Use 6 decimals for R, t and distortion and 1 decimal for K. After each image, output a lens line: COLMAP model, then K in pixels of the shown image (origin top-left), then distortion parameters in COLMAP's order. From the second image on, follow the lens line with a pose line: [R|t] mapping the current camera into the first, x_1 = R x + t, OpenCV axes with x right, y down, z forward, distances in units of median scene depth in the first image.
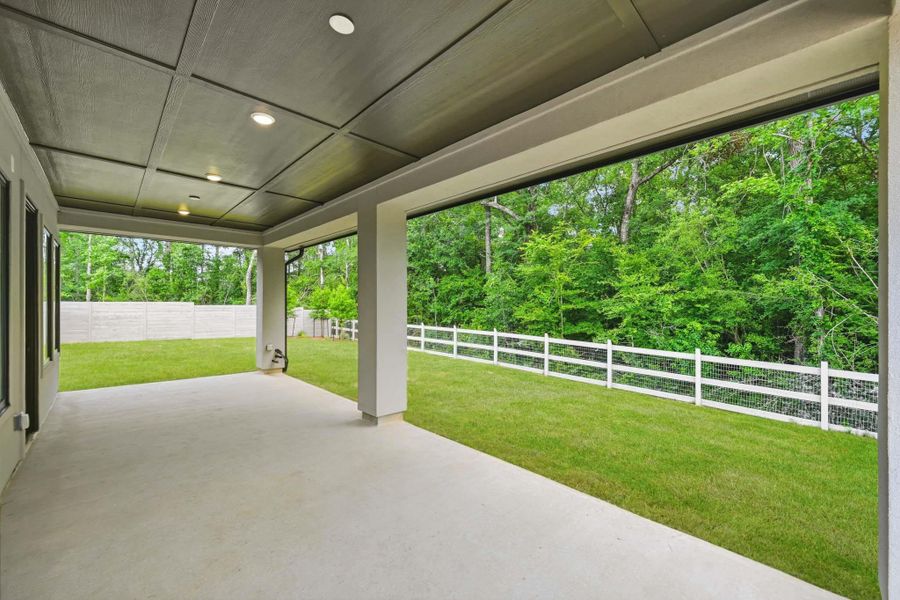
lens RADIAL K [[370.1, 0, 442.0], [0, 370.1, 298.4], [0, 0, 1]] dist [0.003522, 0.000450]
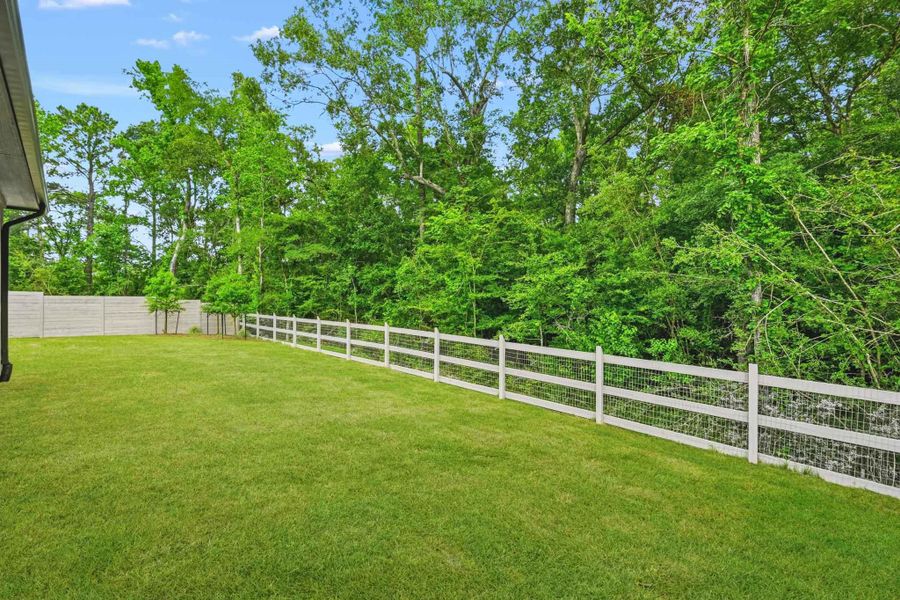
lens RADIAL K [[370.1, 0, 458.2], [0, 370.1, 300.1], [0, 0, 1]] dist [0.003522, 0.000450]
pose [[0.999309, 0.002933, 0.037046, 0.335873], [-0.003023, 0.999993, 0.002383, 0.038281], [-0.037038, -0.002493, 0.999311, 0.244736]]
